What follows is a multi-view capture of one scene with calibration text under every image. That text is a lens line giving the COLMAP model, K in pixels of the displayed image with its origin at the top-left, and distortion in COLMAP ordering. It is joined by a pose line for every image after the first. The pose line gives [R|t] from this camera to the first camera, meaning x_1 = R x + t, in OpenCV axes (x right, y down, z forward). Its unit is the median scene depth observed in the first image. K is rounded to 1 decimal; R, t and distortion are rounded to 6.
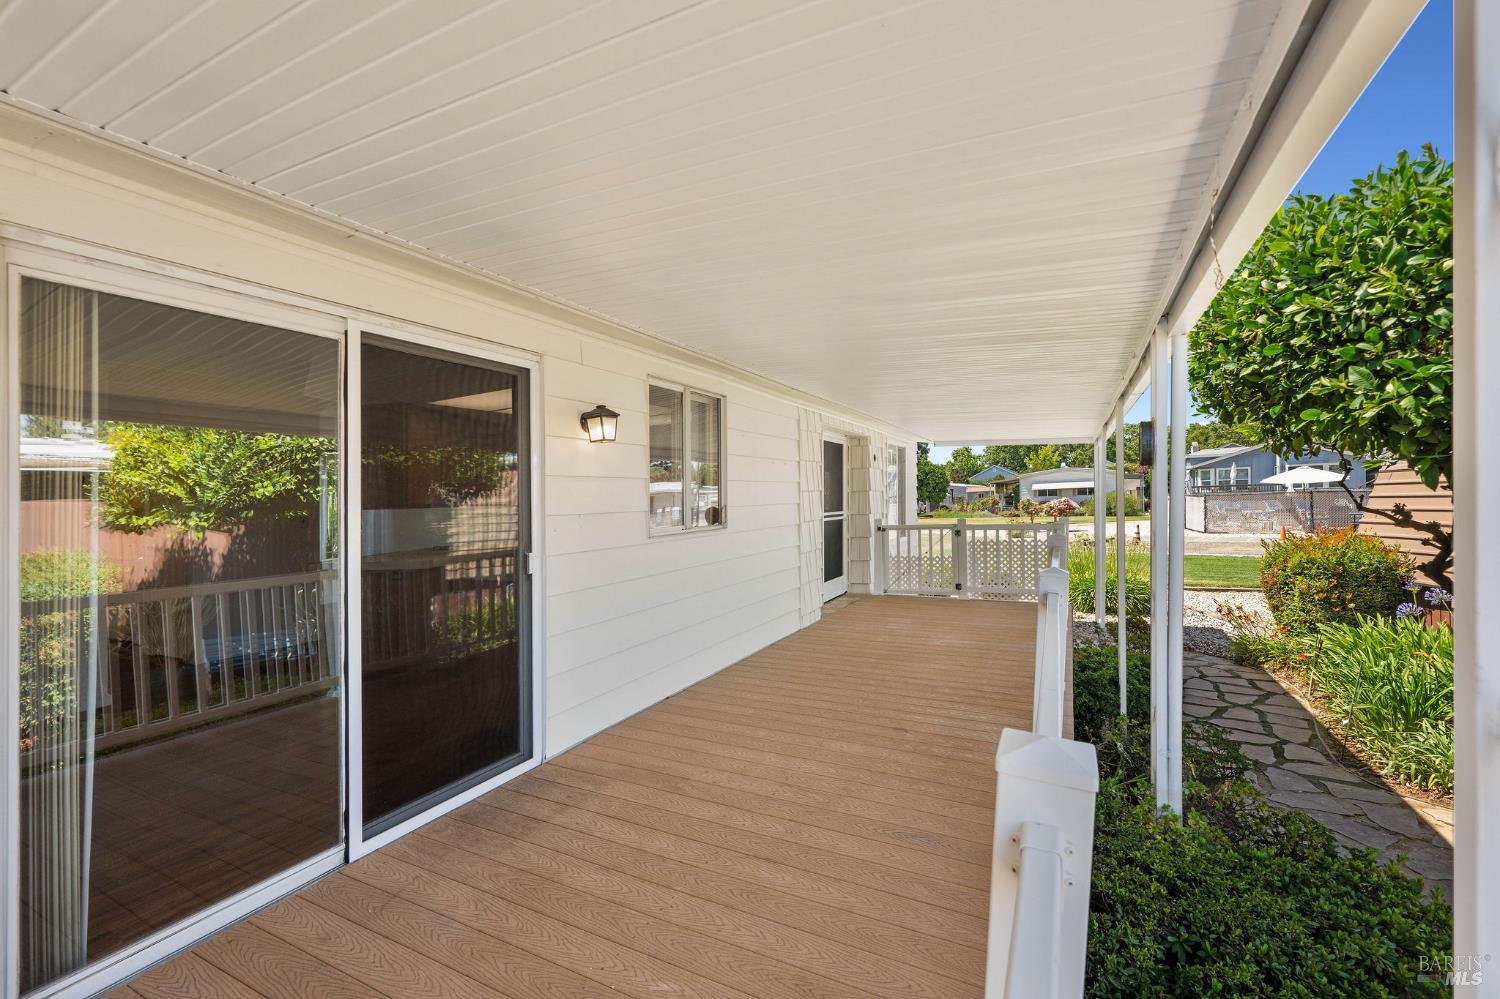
lens RADIAL K [[622.5, 0, 754.0], [0, 622.5, 488.9], [0, 0, 1]] dist [-0.001590, -0.000180]
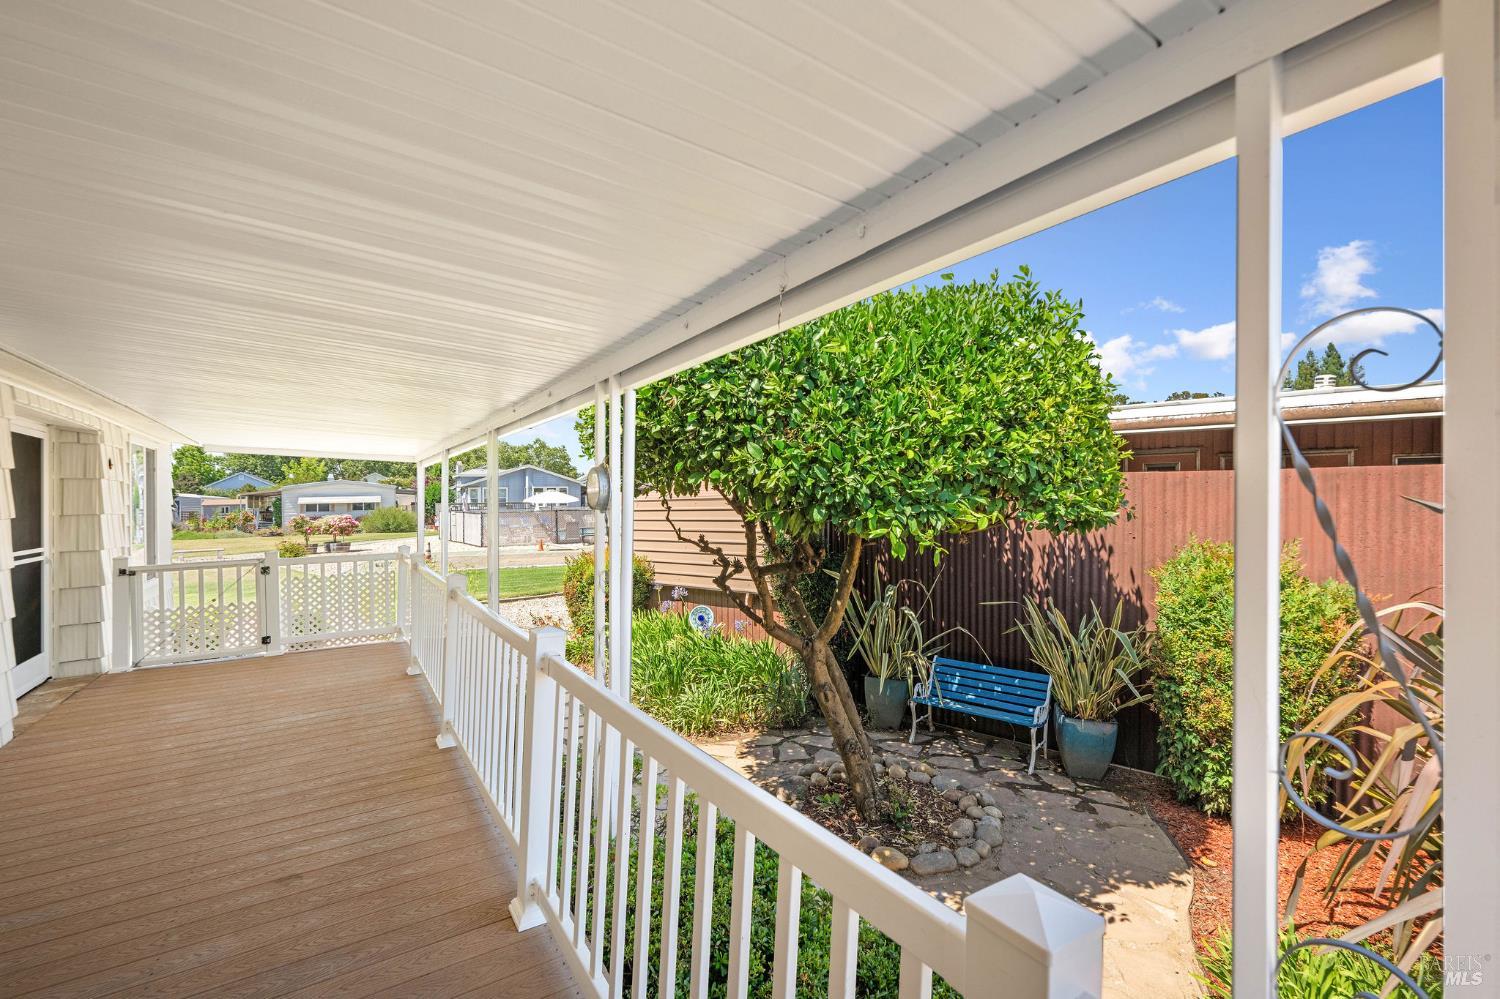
lens RADIAL K [[636.1, 0, 749.2], [0, 636.1, 511.8], [0, 0, 1]] dist [0.000533, -0.000101]
pose [[0.501652, 0.006343, 0.865046, -0.051410], [-0.017725, 0.999839, 0.002948, -0.013897], [-0.864888, -0.016812, 0.501683, 0.085988]]
